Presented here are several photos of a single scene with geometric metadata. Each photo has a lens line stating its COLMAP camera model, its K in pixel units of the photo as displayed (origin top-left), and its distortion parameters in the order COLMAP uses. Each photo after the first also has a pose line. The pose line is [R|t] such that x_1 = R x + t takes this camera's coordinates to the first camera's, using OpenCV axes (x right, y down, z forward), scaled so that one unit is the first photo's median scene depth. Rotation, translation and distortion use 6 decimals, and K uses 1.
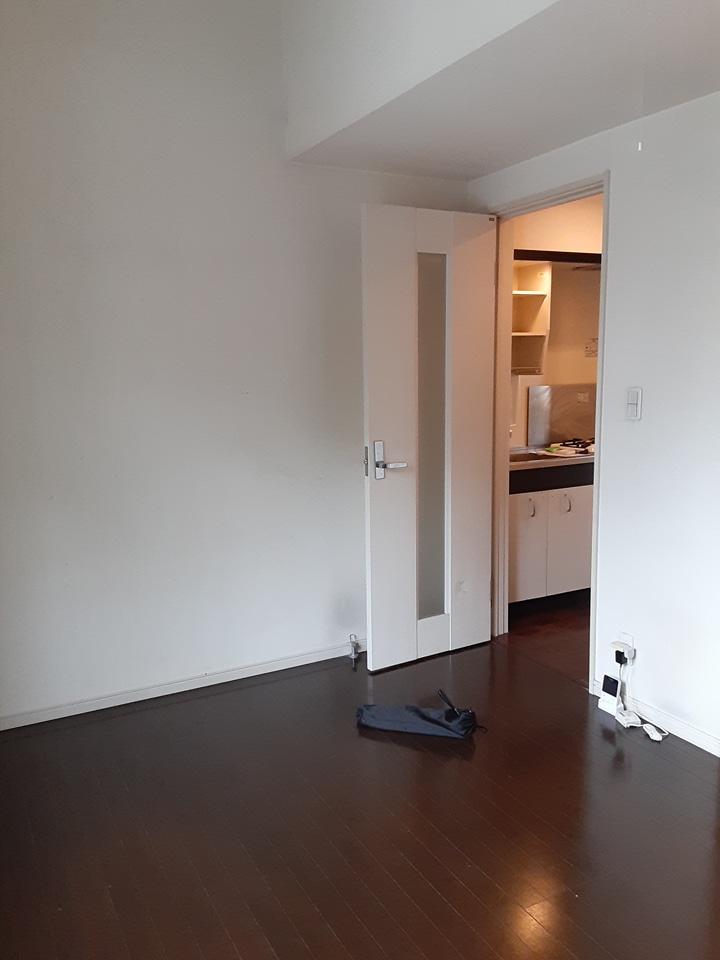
lens RADIAL K [[774.2, 0, 355.3], [0, 774.2, 476.3], [0, 0, 1]] dist [0.092207, -0.115271]
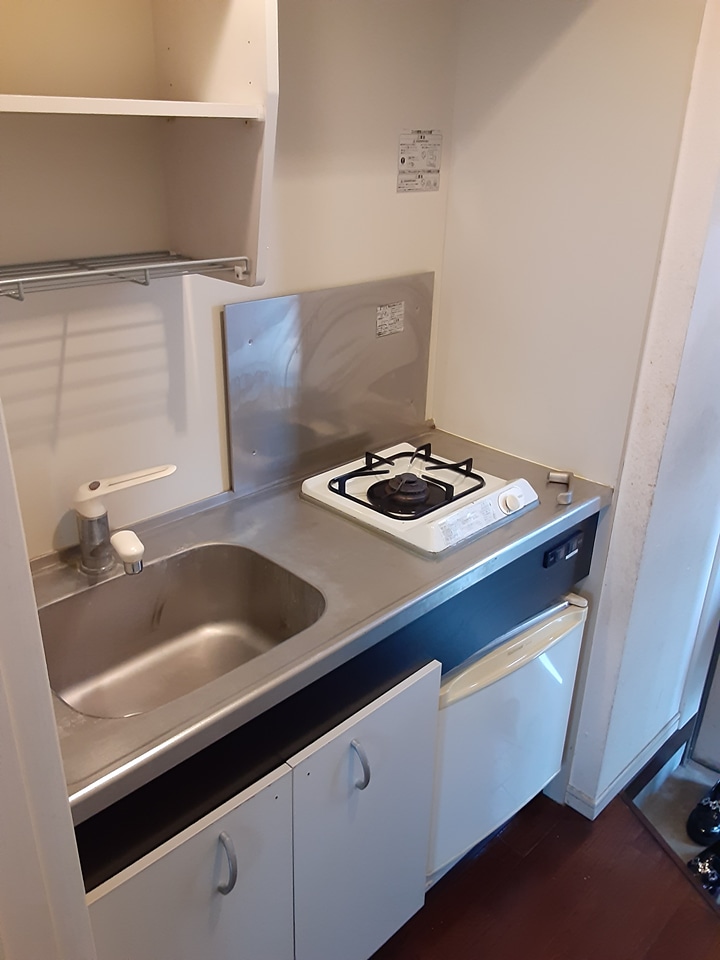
lens RADIAL K [[774.2, 0, 358.6], [0, 774.2, 479.1], [0, 0, 1]] dist [0.092207, -0.115271]
pose [[0.955448, -0.087970, 0.281747, 0.180778], [0.007175, 0.961194, 0.275780, -0.130865], [-0.295073, -0.261472, 0.919002, 0.690364]]
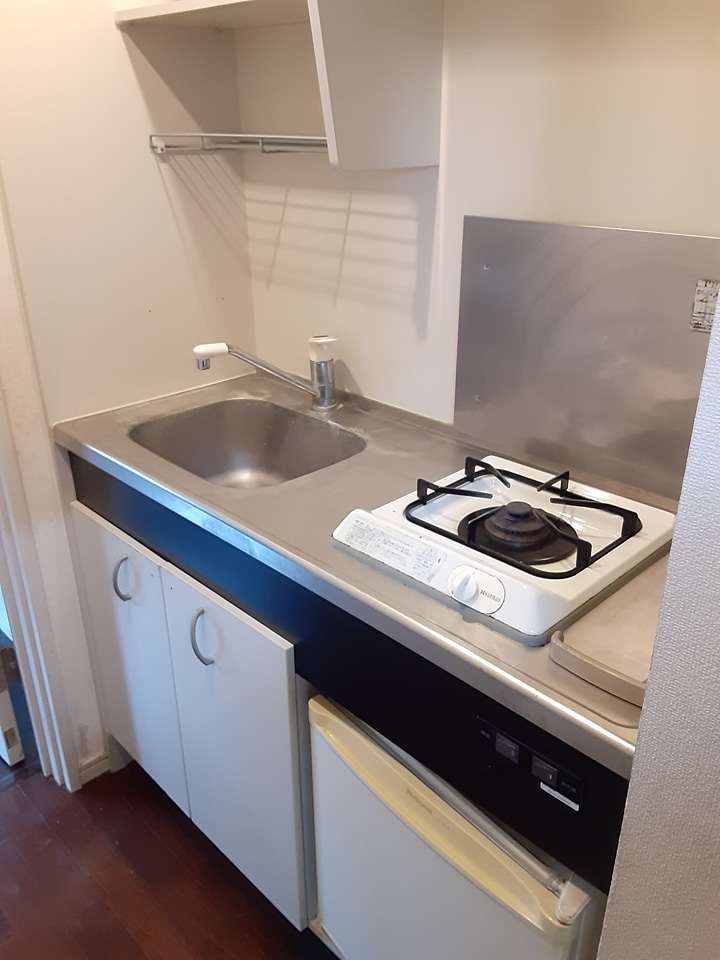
lens RADIAL K [[774.2, 0, 358.1], [0, 774.2, 487.0], [0, 0, 1]] dist [0.092207, -0.115271]
pose [[0.263675, 0.414464, -0.871031, 0.473166], [-0.138762, 0.909892, 0.390950, -0.128199], [0.954579, 0.017783, 0.297428, 0.874171]]
